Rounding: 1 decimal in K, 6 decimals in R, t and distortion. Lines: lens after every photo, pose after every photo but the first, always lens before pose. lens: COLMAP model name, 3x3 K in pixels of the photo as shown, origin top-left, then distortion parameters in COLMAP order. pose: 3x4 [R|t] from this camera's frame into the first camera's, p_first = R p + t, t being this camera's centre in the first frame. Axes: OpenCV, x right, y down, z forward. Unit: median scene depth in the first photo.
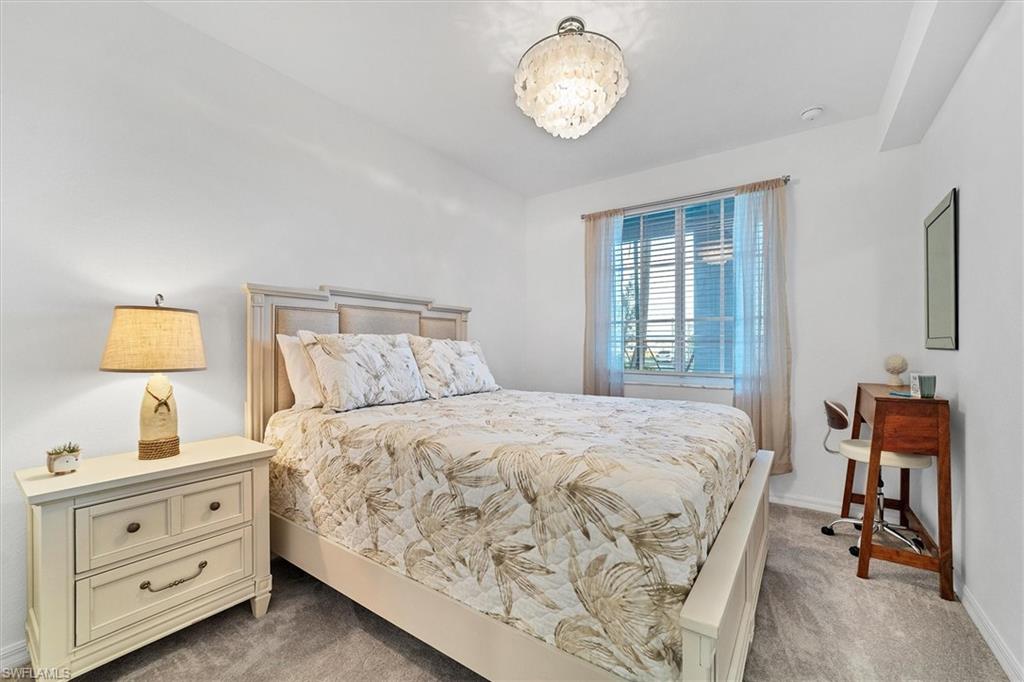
lens RADIAL K [[406.6, 0, 514.3], [0, 406.6, 349.9], [0, 0, 1]] dist [-0.001402, 0.000111]
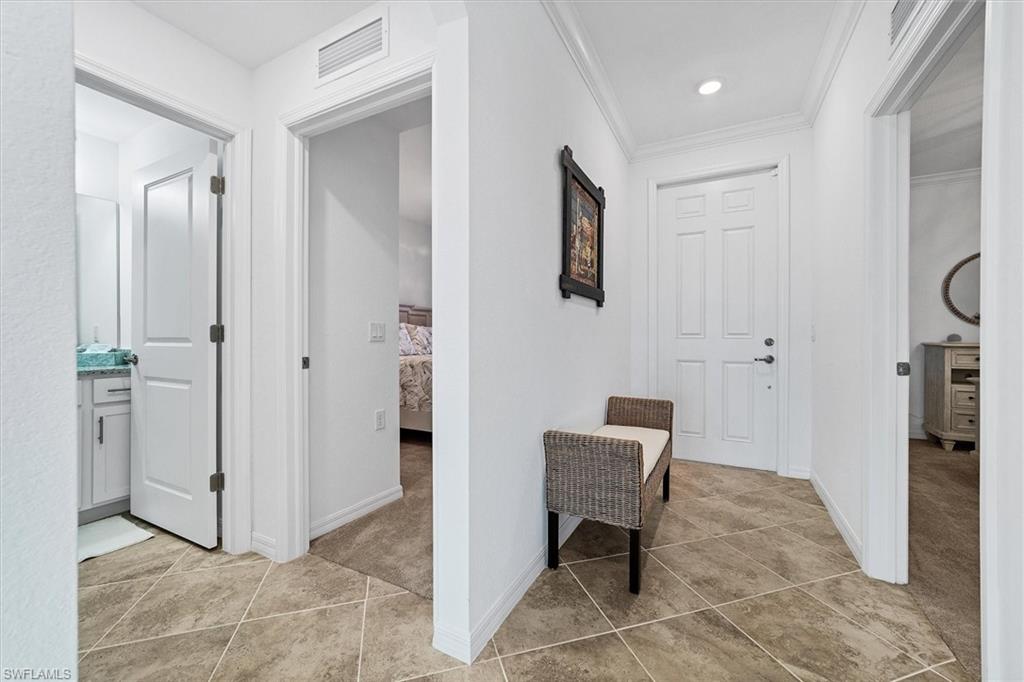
lens RADIAL K [[398.6, 0, 512.0], [0, 398.6, 341.0], [0, 0, 1]] dist [-0.002695, -0.000119]
pose [[0.992042, -0.002391, 0.125883, 0.019812], [0.002379, 0.999997, 0.000241, 0.079048], [-0.125883, 0.000060, 0.992045, -1.604452]]
